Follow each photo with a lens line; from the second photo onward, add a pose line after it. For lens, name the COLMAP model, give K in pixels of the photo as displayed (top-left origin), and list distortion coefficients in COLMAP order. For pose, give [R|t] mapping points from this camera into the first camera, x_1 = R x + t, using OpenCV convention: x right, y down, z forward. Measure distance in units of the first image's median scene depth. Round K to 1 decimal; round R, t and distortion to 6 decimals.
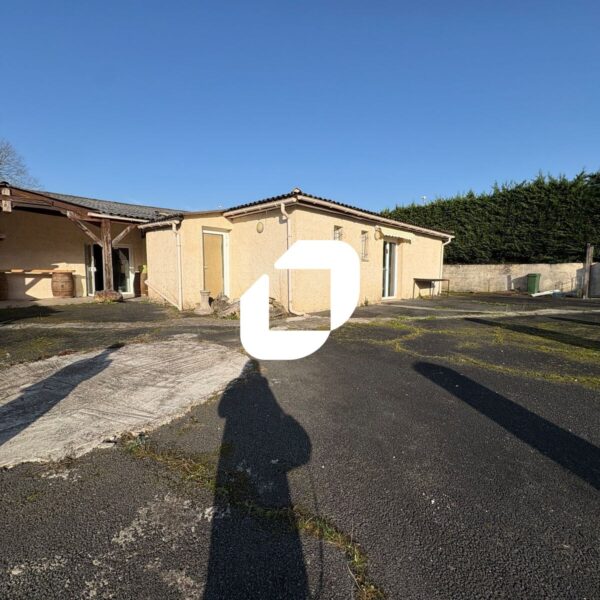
lens RADIAL K [[320.2, 0, 300.0], [0, 320.2, 300.0], [0, 0, 1]] dist [-0.003990, -0.003035]
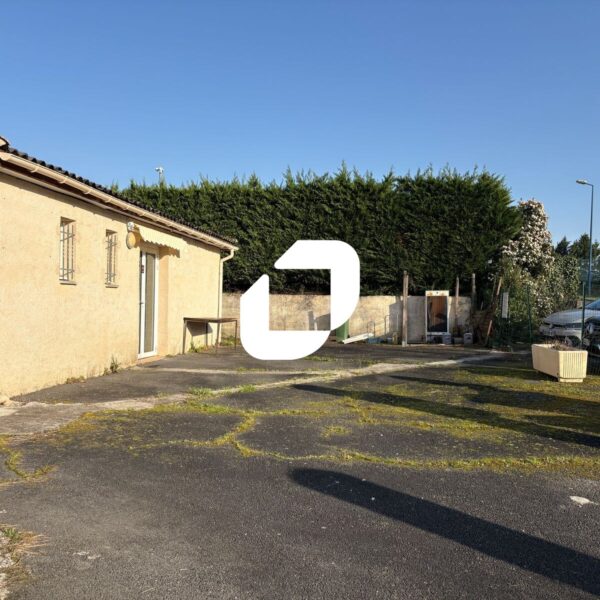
lens RADIAL K [[607.8, 0, 300.0], [0, 607.8, 300.0], [0, 0, 1]] dist [0.047837, -0.024943]
pose [[0.804739, 0.015229, 0.593434, -0.116067], [0.031779, 0.997132, -0.068684, -0.017908], [-0.592778, 0.074131, 0.801947, 0.011308]]
